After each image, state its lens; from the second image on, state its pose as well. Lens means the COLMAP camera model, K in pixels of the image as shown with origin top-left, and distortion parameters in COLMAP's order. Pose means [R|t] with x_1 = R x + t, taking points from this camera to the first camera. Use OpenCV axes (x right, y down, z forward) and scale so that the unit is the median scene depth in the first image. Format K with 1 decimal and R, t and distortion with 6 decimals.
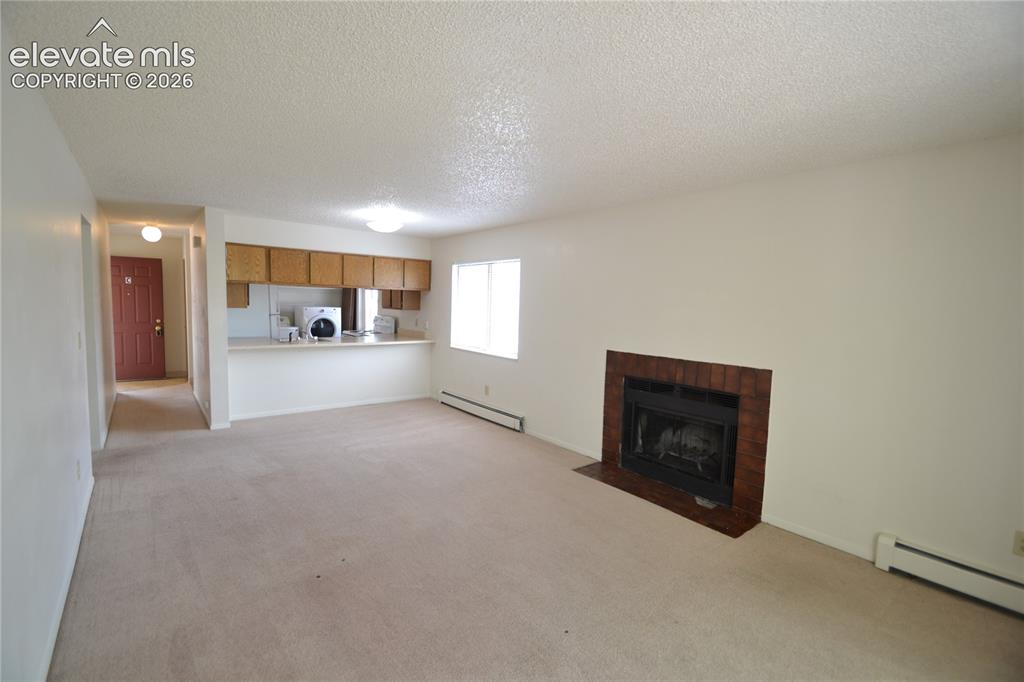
lens RADIAL K [[450.8, 0, 510.6], [0, 450.8, 343.4], [0, 0, 1]] dist [-0.021062, -0.002669]
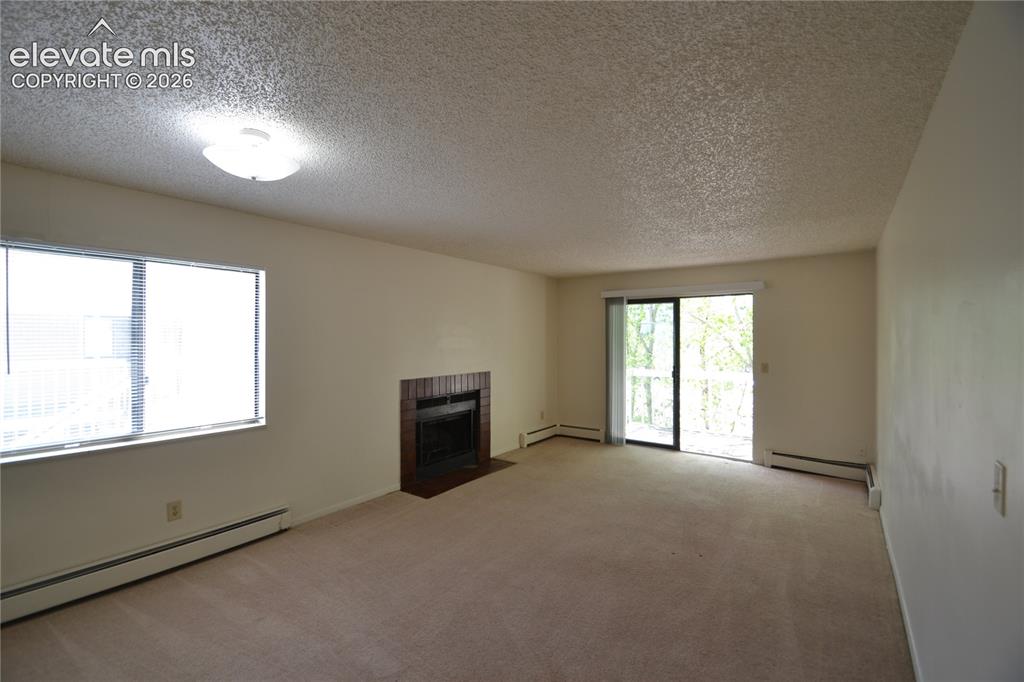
lens RADIAL K [[450.8, 0, 518.6], [0, 450.8, 339.8], [0, 0, 1]] dist [-0.021062, -0.002669]
pose [[-0.263137, -0.050914, 0.963414, -0.900192], [0.071078, 0.994869, 0.071990, -0.140276], [-0.962137, 0.087421, -0.258168, 1.046985]]
